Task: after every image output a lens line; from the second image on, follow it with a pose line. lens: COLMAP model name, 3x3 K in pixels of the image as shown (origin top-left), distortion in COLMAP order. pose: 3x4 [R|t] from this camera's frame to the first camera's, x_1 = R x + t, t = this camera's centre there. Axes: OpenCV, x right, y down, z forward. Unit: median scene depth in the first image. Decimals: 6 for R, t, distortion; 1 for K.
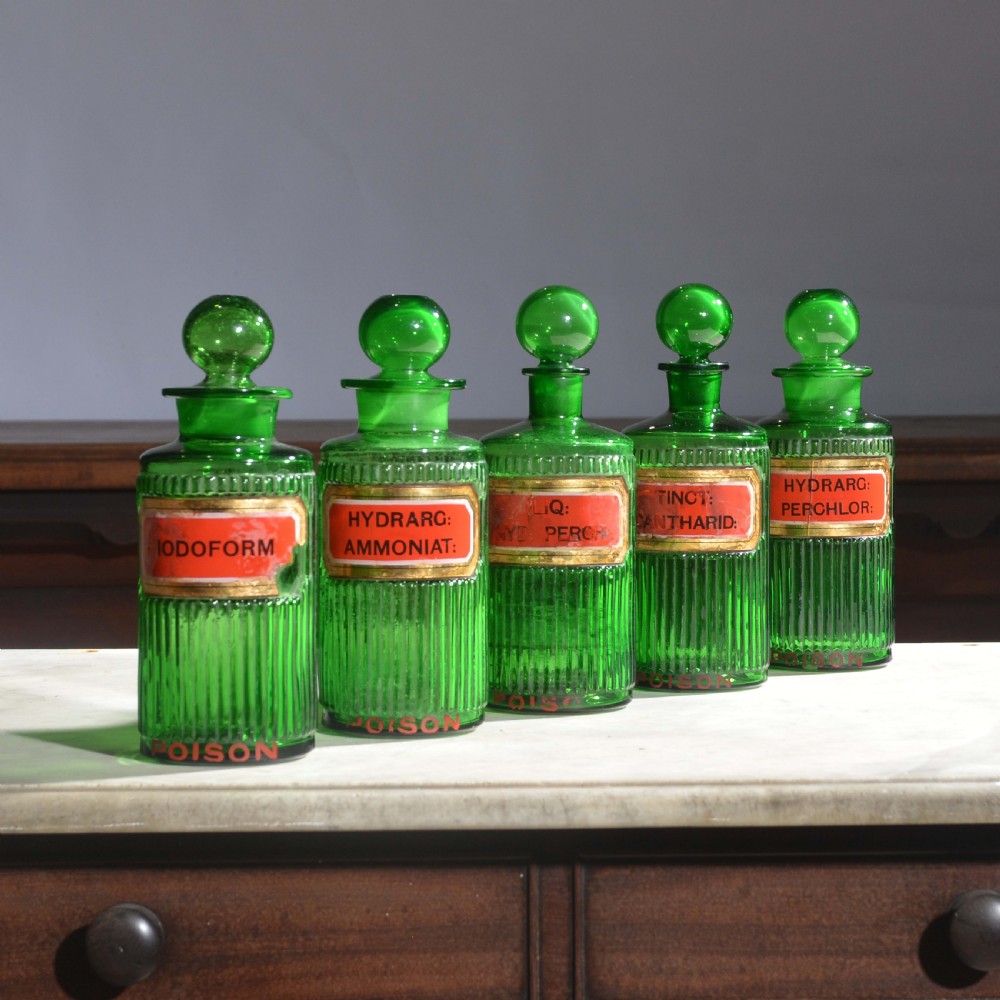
lens RADIAL K [[4798.9, 0, 500.0], [0, 4798.9, 500.0], [0, 0, 1]] dist [0.177286, 0.552646]
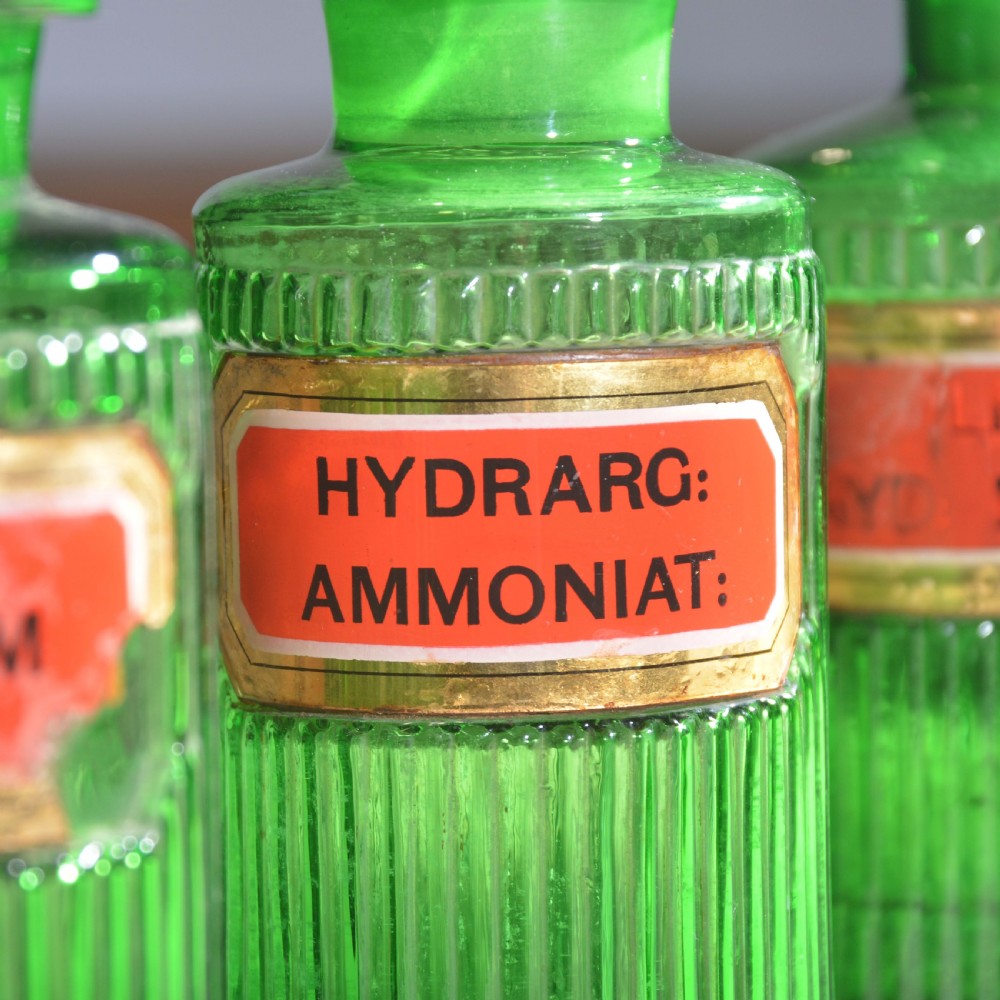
lens RADIAL K [[4798.9, 0, 500.0], [0, 4798.9, 500.0], [0, 0, 1]] dist [0.177286, 0.552646]
pose [[0.997054, -0.024813, 0.072579, -0.040566], [0.020467, 0.997987, 0.060033, -0.010736], [-0.073922, -0.058371, 0.995554, 0.742477]]
